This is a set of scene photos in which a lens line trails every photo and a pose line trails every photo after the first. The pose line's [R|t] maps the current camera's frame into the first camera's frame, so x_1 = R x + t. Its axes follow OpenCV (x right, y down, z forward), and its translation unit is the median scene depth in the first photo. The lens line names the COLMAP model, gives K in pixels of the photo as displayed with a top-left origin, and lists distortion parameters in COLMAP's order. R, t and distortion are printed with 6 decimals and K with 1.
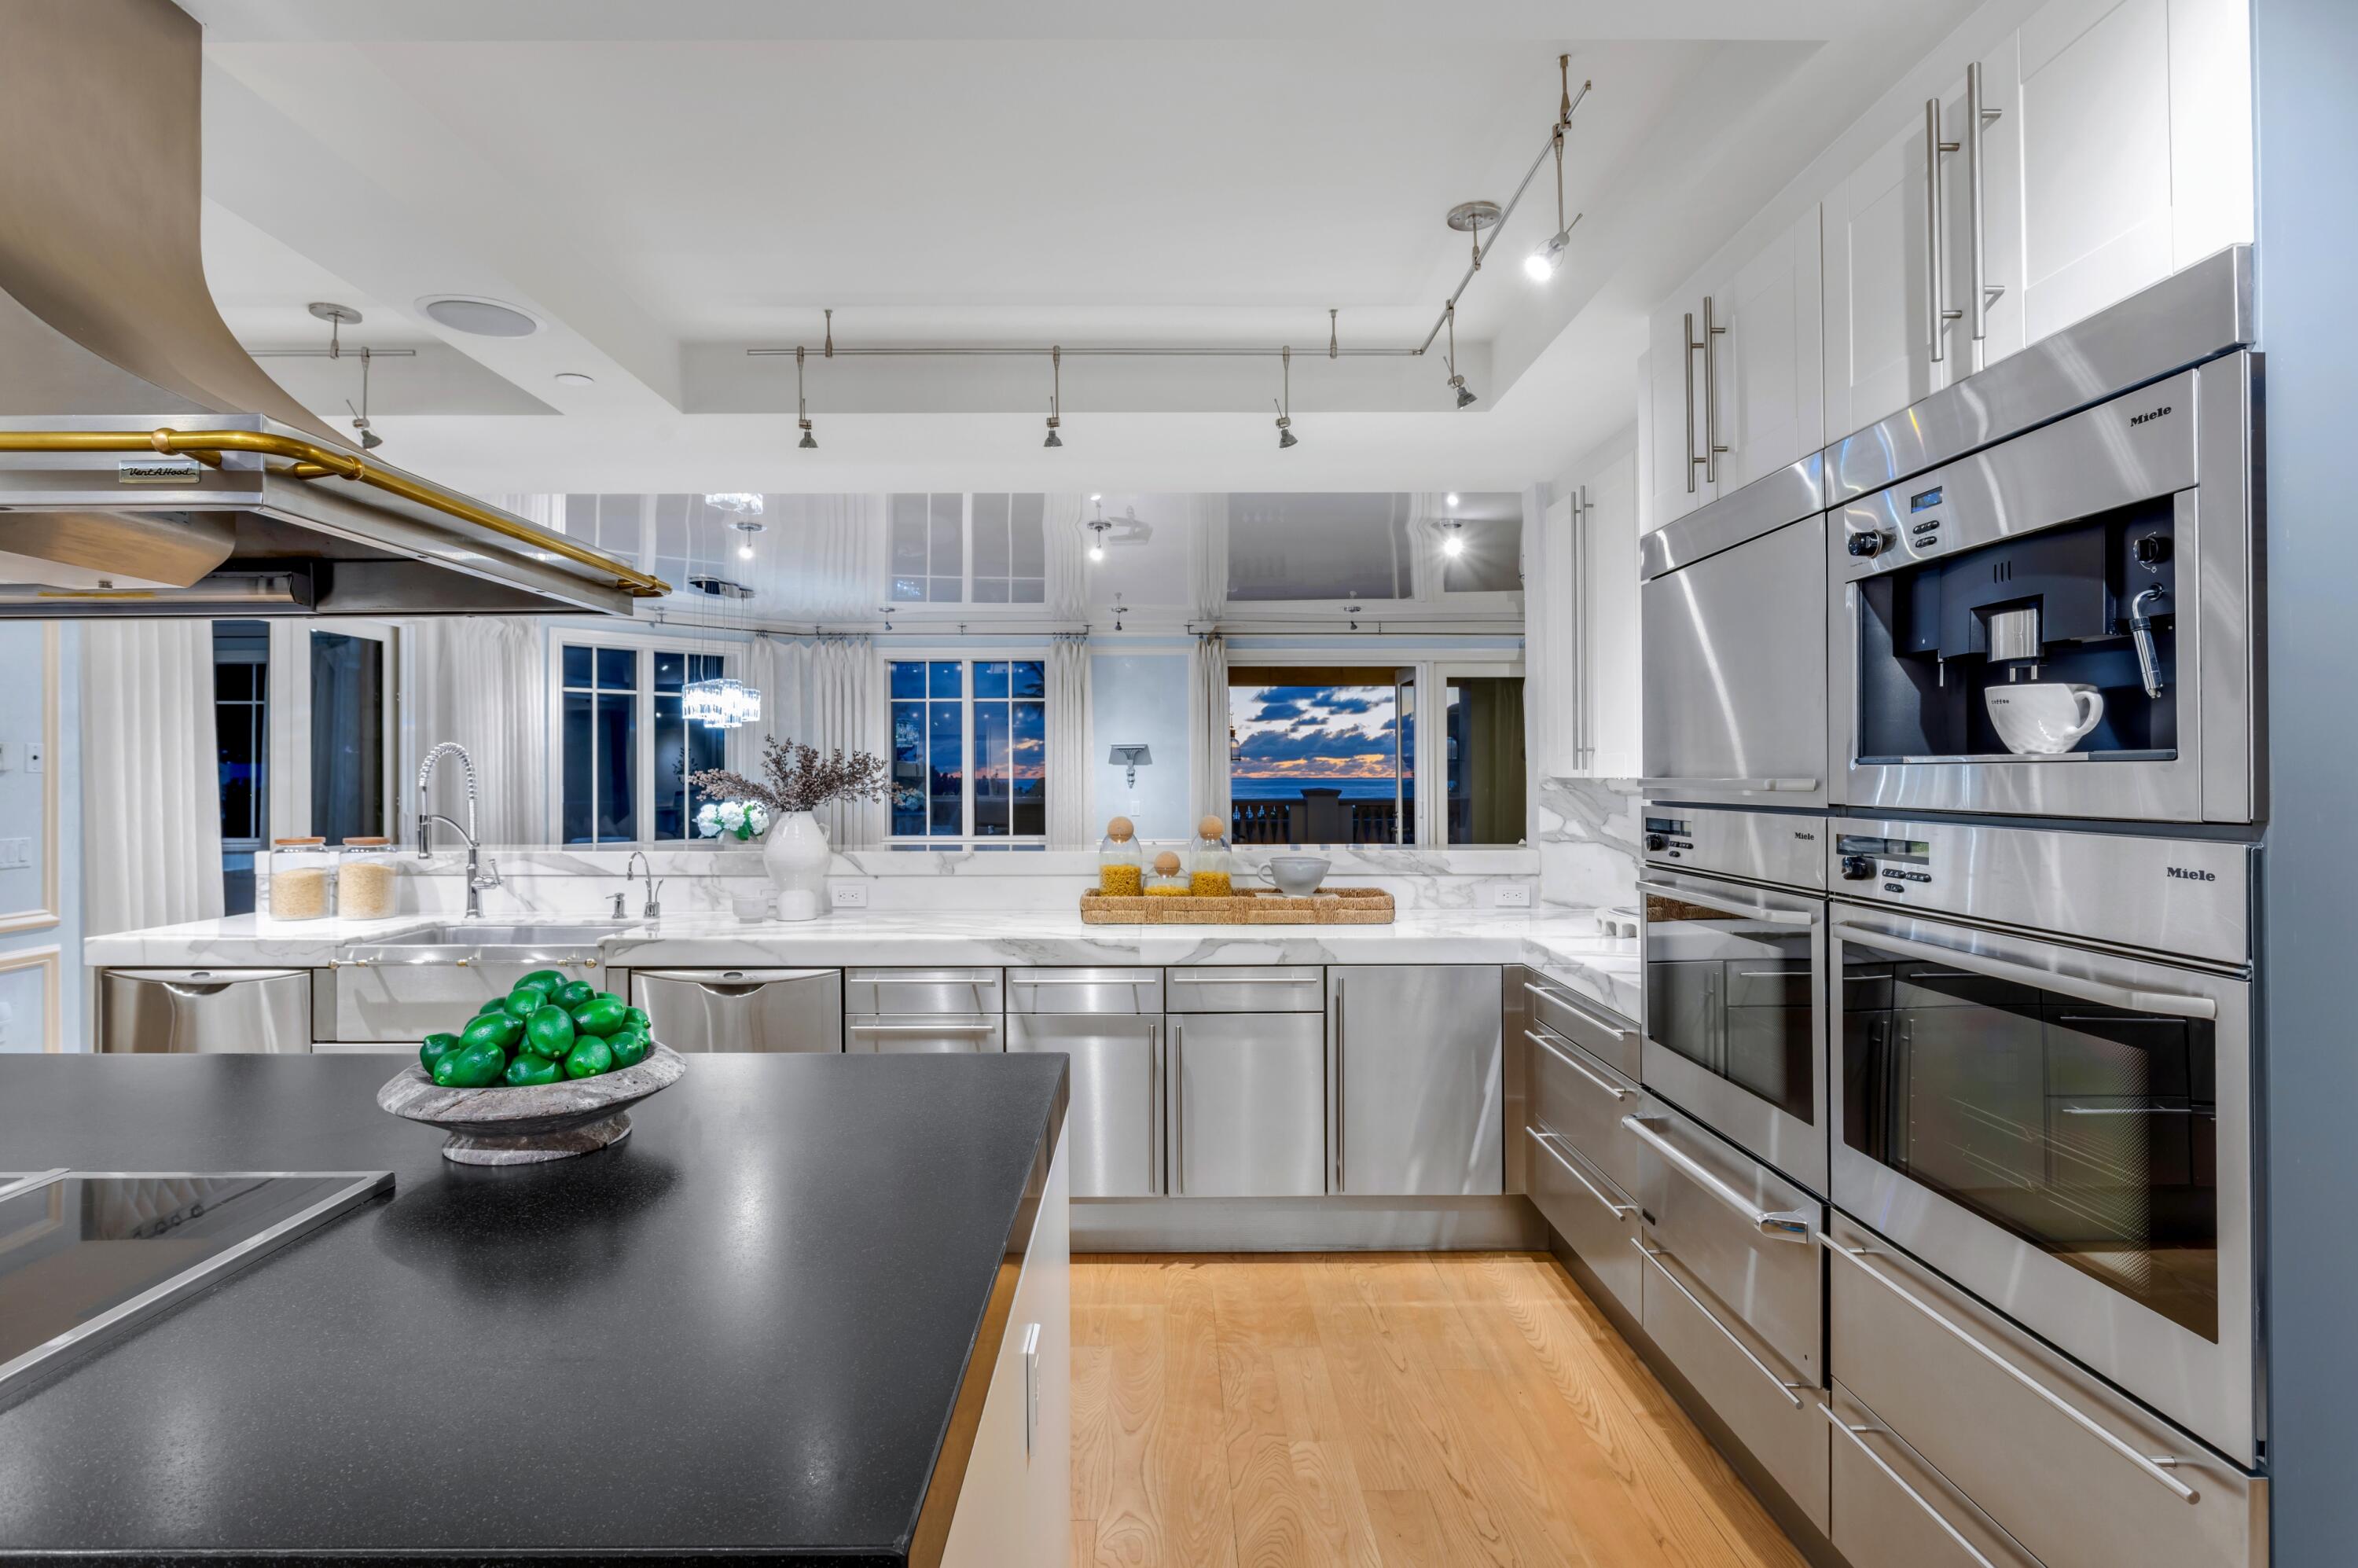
lens RADIAL K [[1192.1, 0, 1134.0], [0, 1192.1, 812.1], [0, 0, 1]] dist [0.022792, -0.000193]
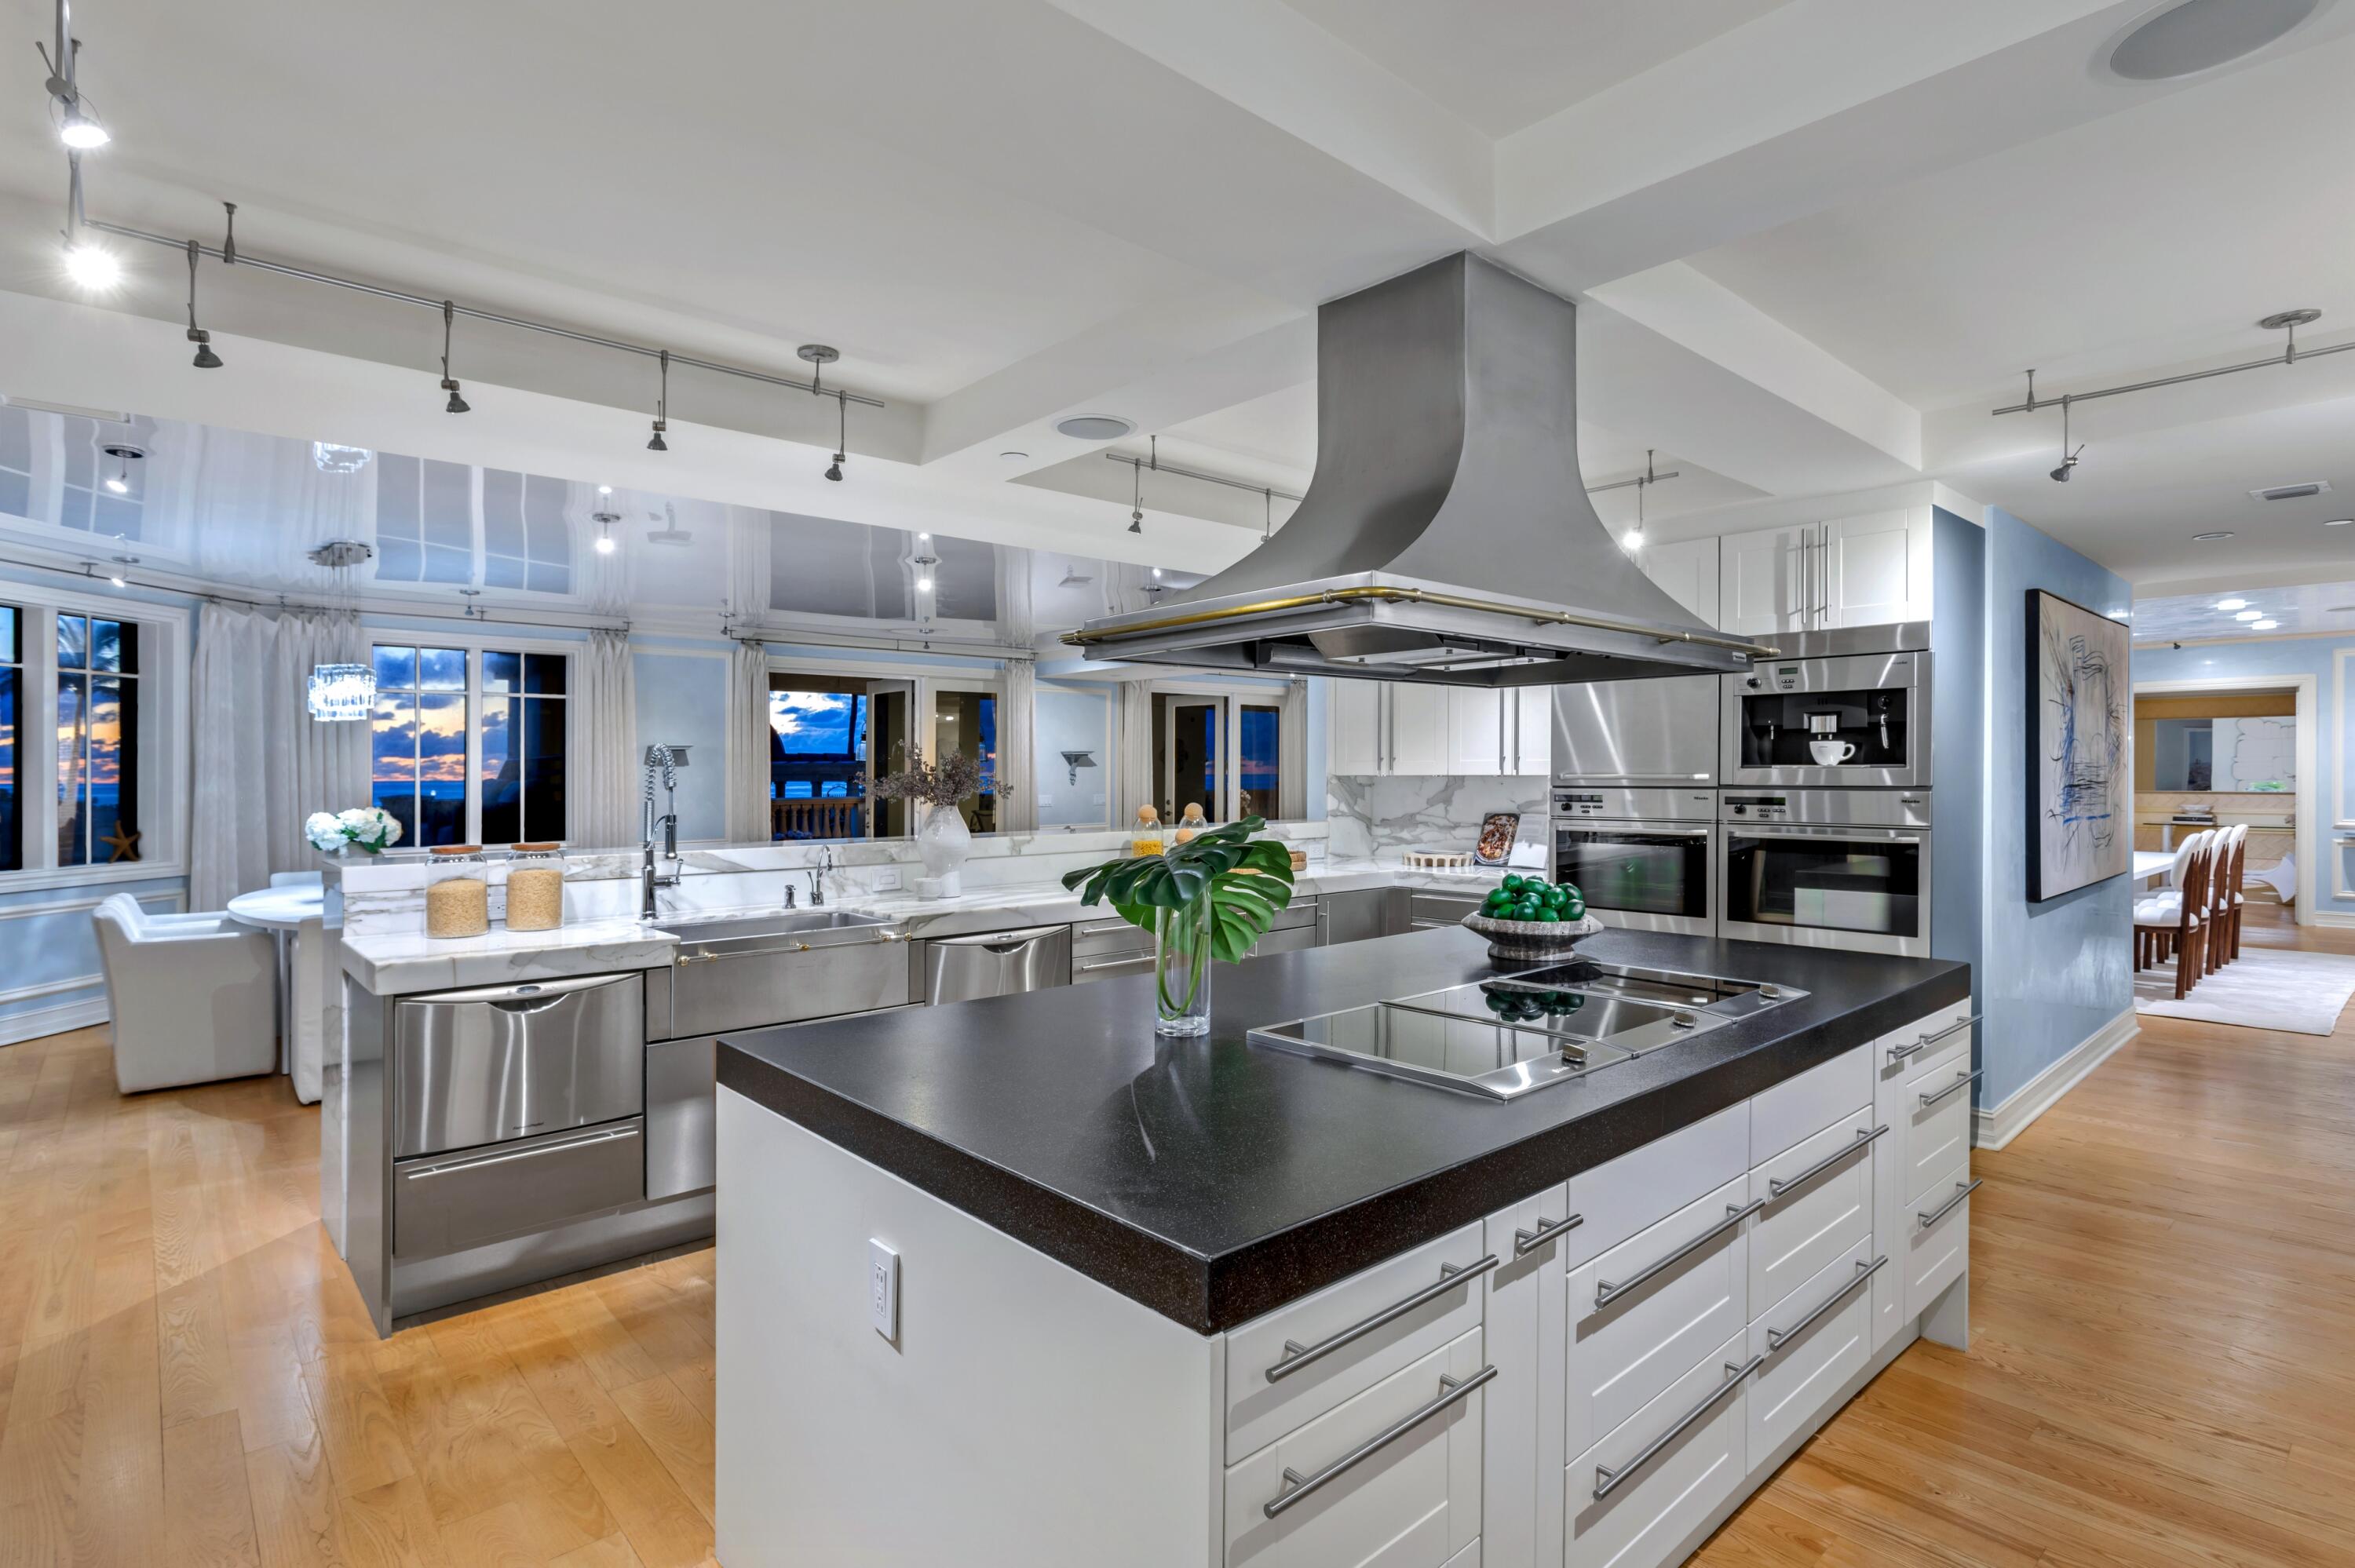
lens RADIAL K [[1204.1, 0, 1125.0], [0, 1204.1, 789.9], [0, 0, 1]] dist [-0.000472, -0.000062]
pose [[0.734655, -0.009508, 0.678374, -0.682096], [0.023421, 0.999661, -0.011353, 0.001347], [-0.678036, 0.024229, 0.734629, 0.003828]]
